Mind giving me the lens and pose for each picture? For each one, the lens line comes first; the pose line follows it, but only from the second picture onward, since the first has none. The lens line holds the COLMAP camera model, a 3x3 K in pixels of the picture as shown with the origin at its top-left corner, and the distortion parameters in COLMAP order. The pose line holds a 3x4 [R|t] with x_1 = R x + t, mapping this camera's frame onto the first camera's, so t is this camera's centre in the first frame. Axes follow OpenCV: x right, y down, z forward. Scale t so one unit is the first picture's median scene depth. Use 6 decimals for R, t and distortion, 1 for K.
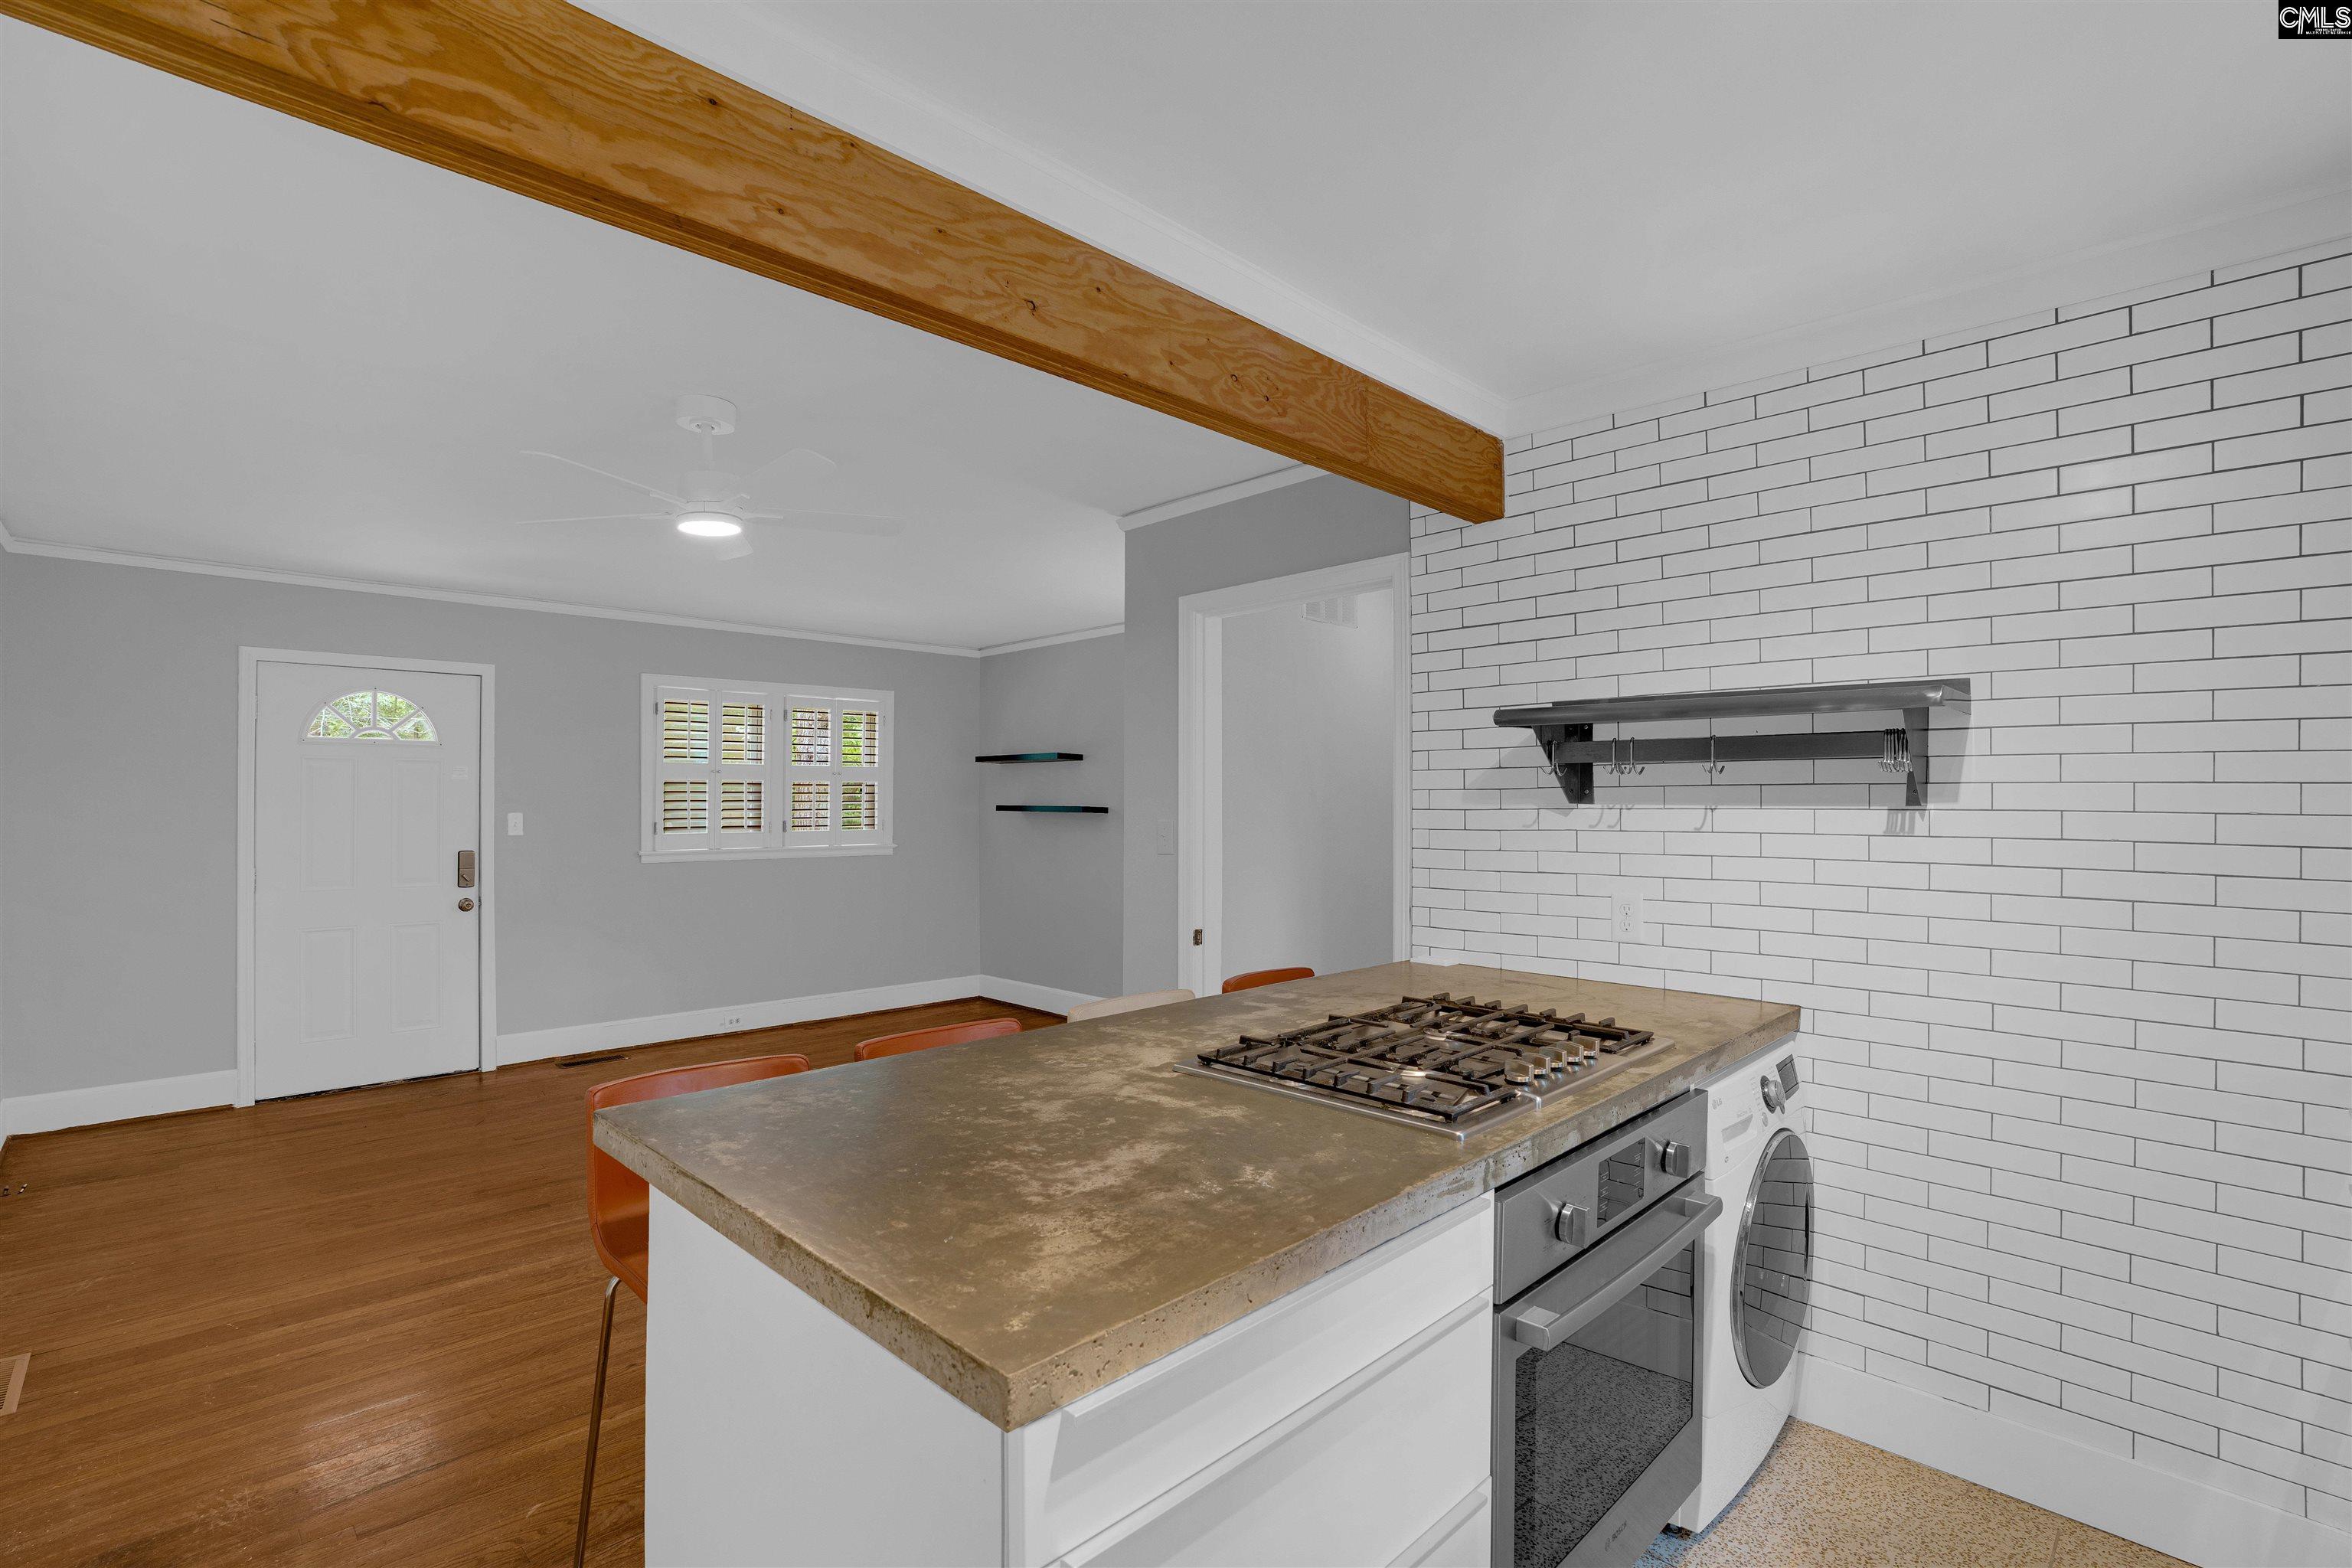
lens RADIAL K [[1098.6, 0, 1159.2], [0, 1098.6, 783.3], [0, 0, 1]] dist [-0.065656, 0.022564]
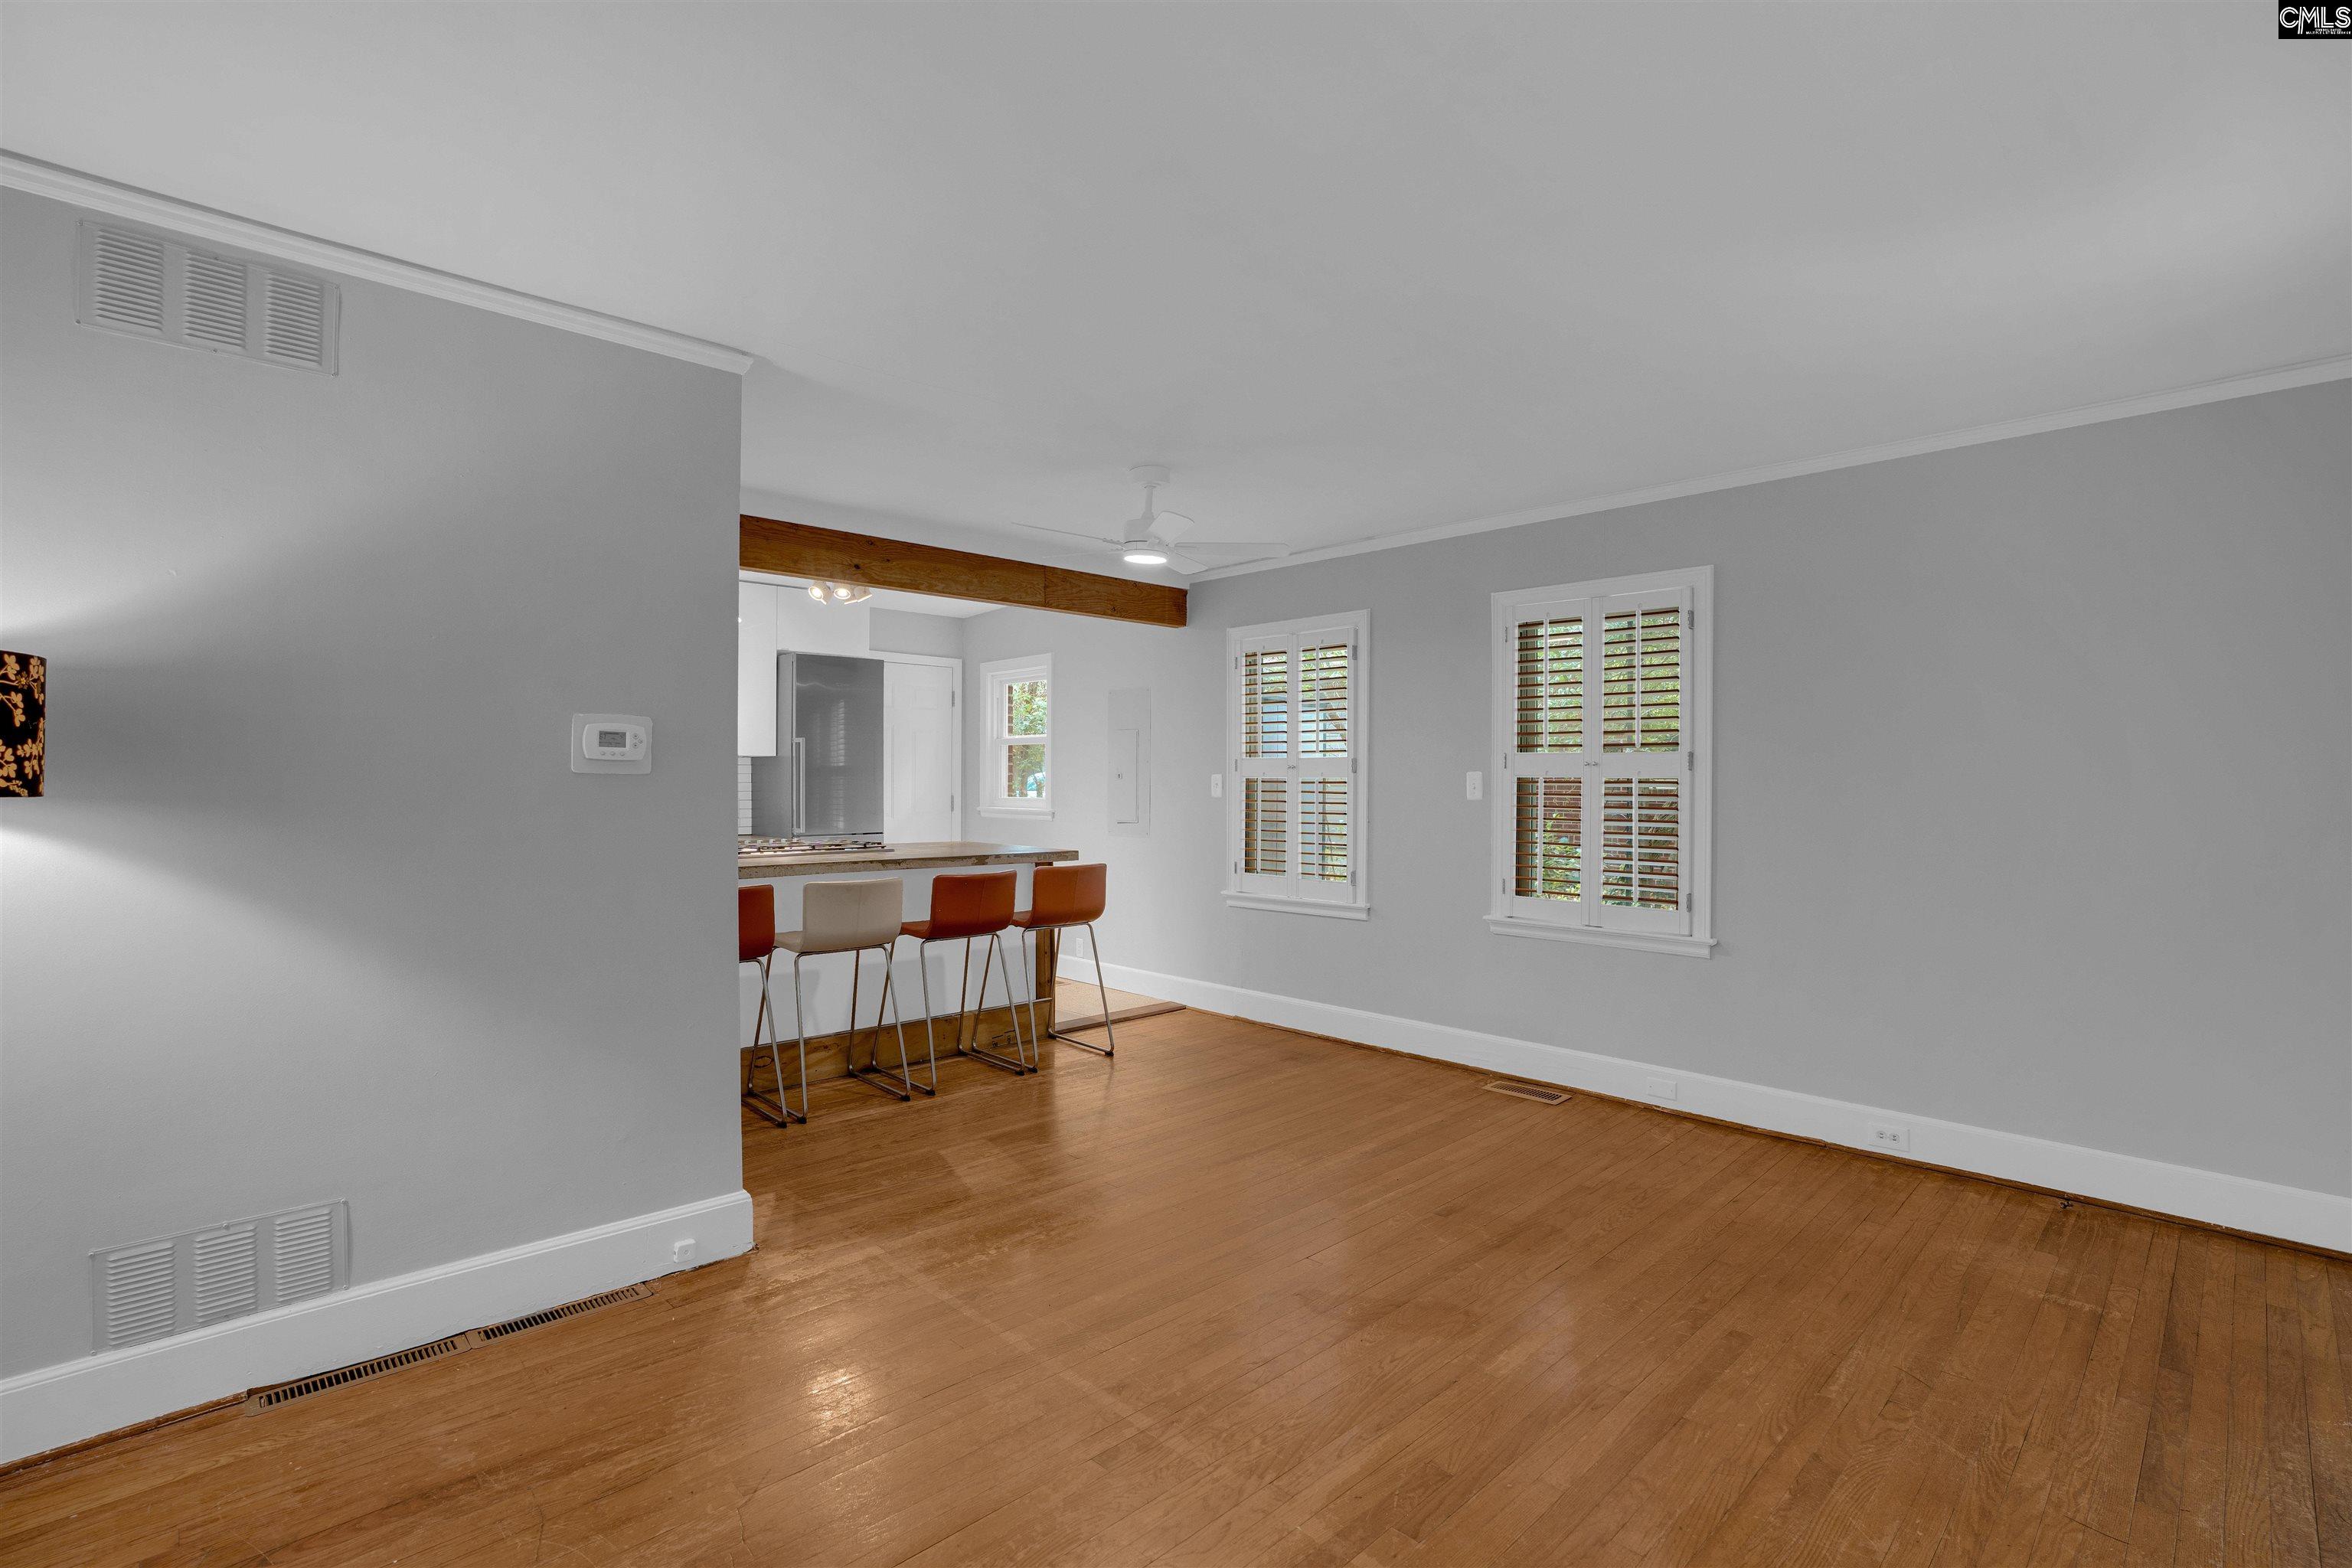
lens RADIAL K [[1098.6, 0, 1162.0], [0, 1098.6, 779.1], [0, 0, 1]] dist [-0.065656, 0.022564]
pose [[-0.999928, -0.004085, 0.011324, -0.237546], [-0.004237, 0.999902, -0.013369, 0.034386], [-0.011269, -0.013416, -0.999847, 1.277466]]
